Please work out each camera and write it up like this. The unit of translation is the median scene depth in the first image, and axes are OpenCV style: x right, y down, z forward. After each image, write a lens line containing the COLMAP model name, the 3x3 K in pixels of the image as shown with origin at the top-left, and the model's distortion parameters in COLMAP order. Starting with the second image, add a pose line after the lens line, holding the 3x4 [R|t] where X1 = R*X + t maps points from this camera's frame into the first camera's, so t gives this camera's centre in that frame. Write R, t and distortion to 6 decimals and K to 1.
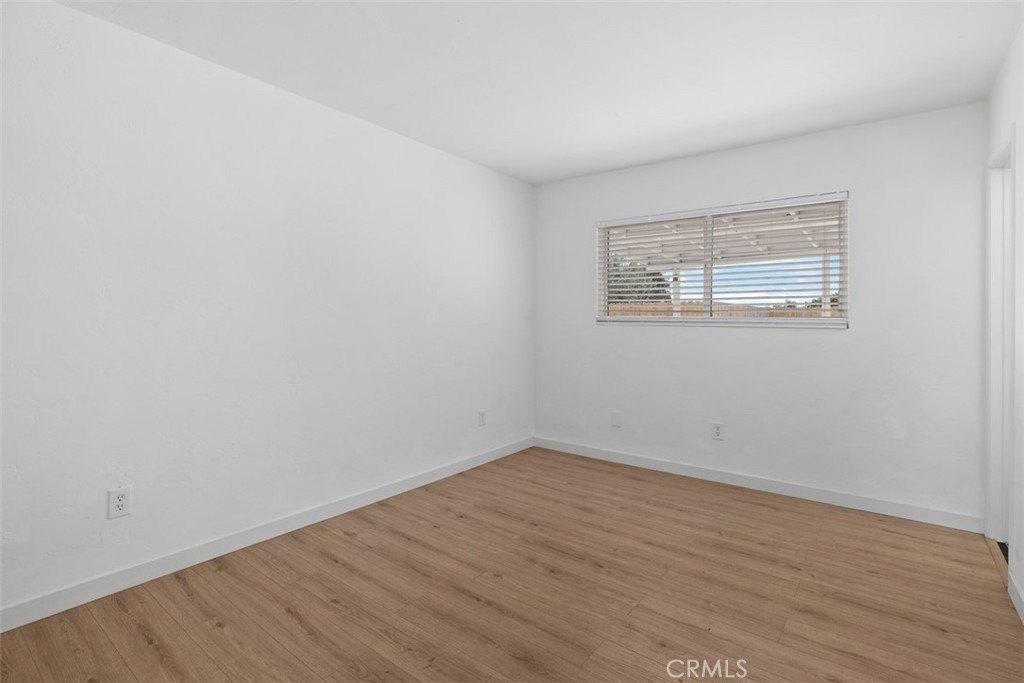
lens RADIAL K [[498.5, 0, 510.7], [0, 498.5, 334.6], [0, 0, 1]] dist [-0.004023, 0.000794]
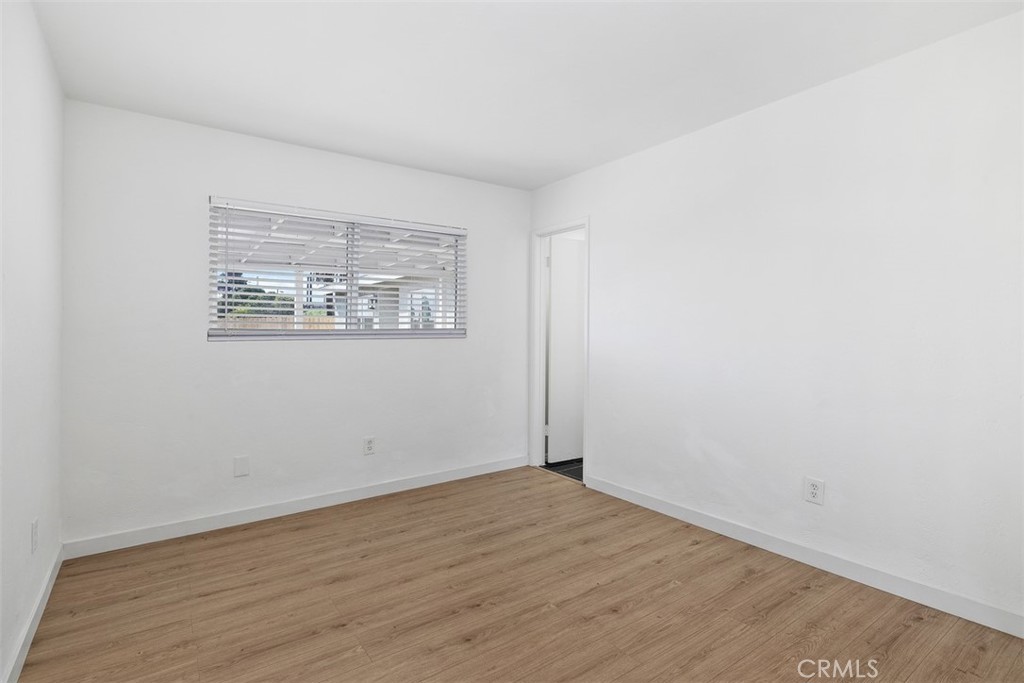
lens RADIAL K [[498.5, 0, 510.3], [0, 498.5, 344.0], [0, 0, 1]] dist [-0.004023, 0.000794]
pose [[0.283576, -0.033069, 0.958379, -0.531550], [0.038047, 0.999006, 0.023213, -0.021163], [-0.958195, 0.029880, 0.284552, 0.549481]]
